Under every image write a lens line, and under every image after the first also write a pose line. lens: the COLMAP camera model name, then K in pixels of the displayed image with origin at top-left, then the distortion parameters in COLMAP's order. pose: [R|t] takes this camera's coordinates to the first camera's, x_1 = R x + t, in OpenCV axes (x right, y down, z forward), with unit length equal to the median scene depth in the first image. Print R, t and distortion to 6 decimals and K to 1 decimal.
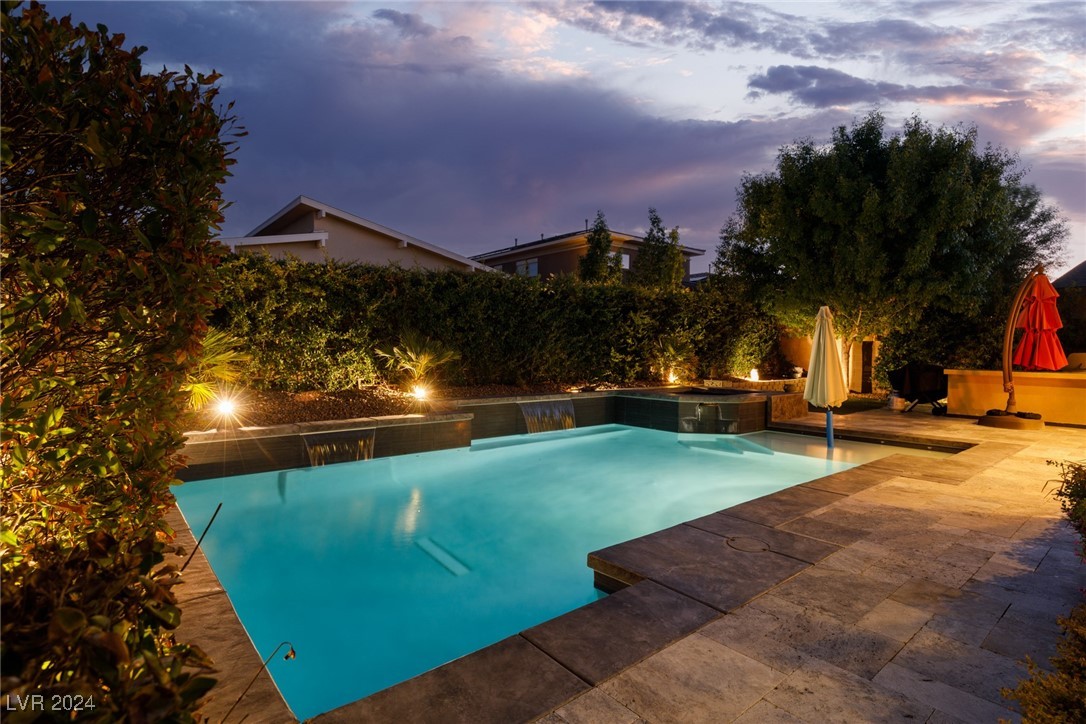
lens RADIAL K [[562.8, 0, 525.1], [0, 562.8, 355.9], [0, 0, 1]] dist [-0.002271, -0.000925]
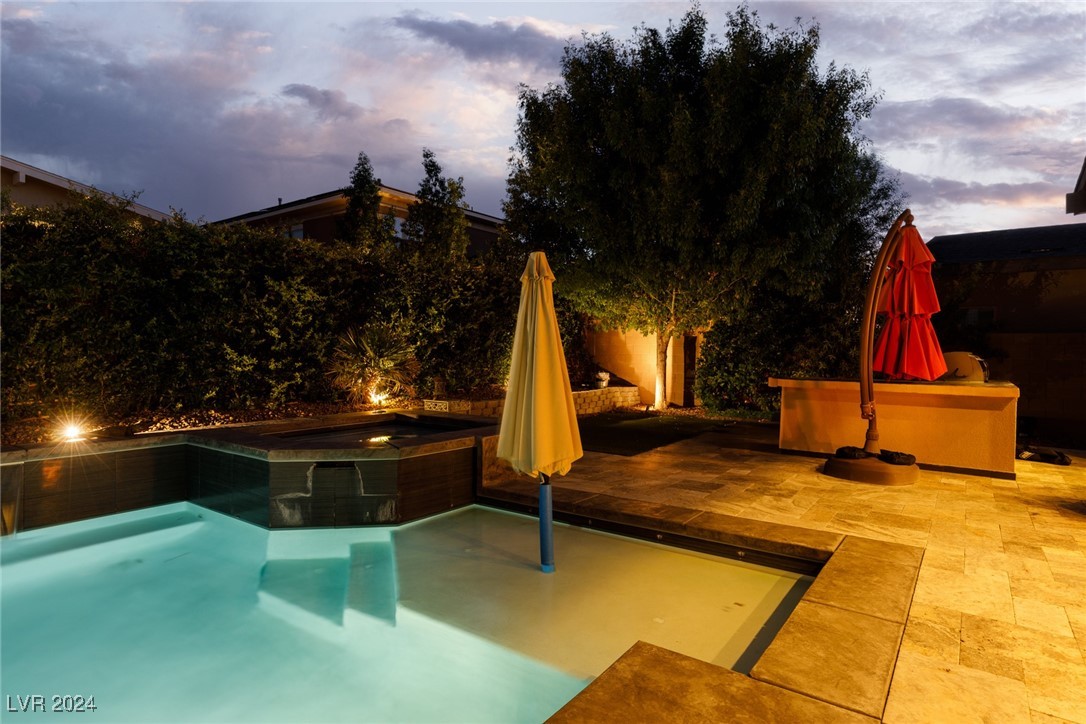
lens RADIAL K [[603.6, 0, 544.5], [0, 603.6, 353.0], [0, 0, 1]] dist [0.015055, -0.000831]
pose [[0.967051, -0.004142, 0.254547, 0.280089], [0.005152, 0.999981, -0.003302, -0.003297], [-0.254529, 0.004505, 0.967055, 0.356369]]
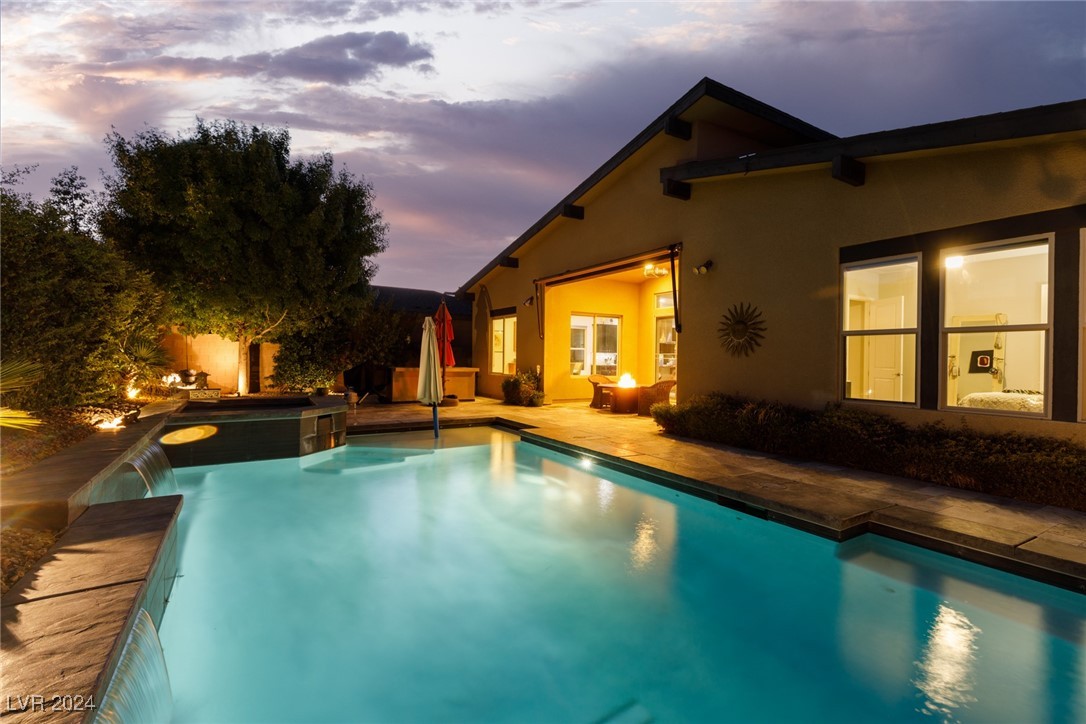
lens RADIAL K [[486.0, 0, 564.9], [0, 486.0, 360.0], [0, 0, 1]] dist [0.009046, -0.000249]
pose [[0.100984, -0.013969, 0.994790, -0.291610], [-0.002630, 0.999894, 0.014307, -0.009741], [-0.994885, -0.004061, 0.100937, 0.423746]]
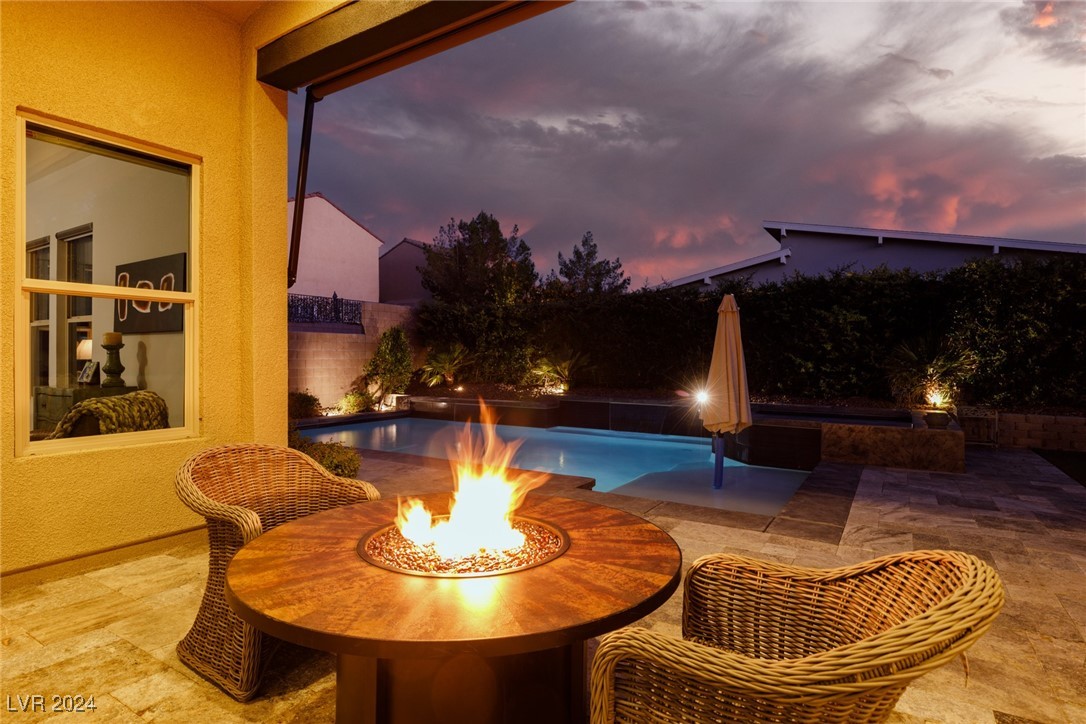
lens RADIAL K [[566.6, 0, 521.7], [0, 566.6, 360.7], [0, 0, 1]] dist [0.004084, 0.000422]
pose [[0.277472, -0.004295, -0.960724, 0.797572], [-0.010490, 0.999917, -0.007500, 0.004227], [0.960677, 0.012159, 0.277403, 0.362636]]
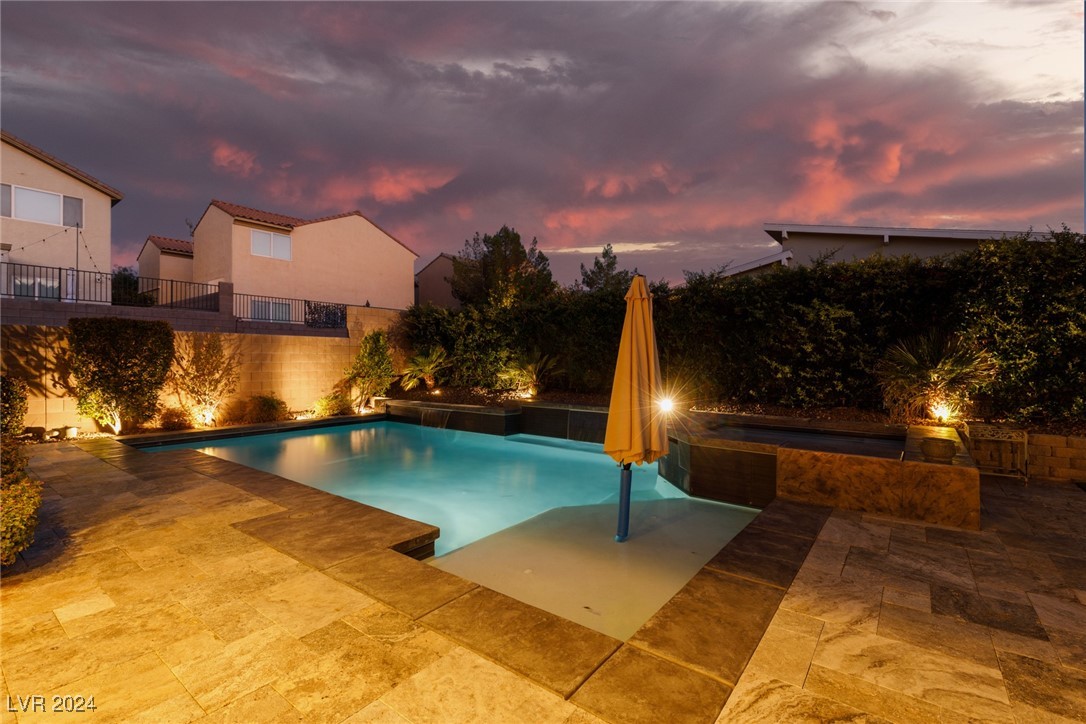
lens RADIAL K [[486.0, 0, 535.8], [0, 486.0, 361.0], [0, 0, 1]] dist [0.009046, -0.000249]
pose [[0.204177, -0.008112, -0.978900, 0.663177], [-0.010822, 0.999886, -0.010543, -0.000567], [0.978874, 0.012746, 0.204066, 0.549262]]
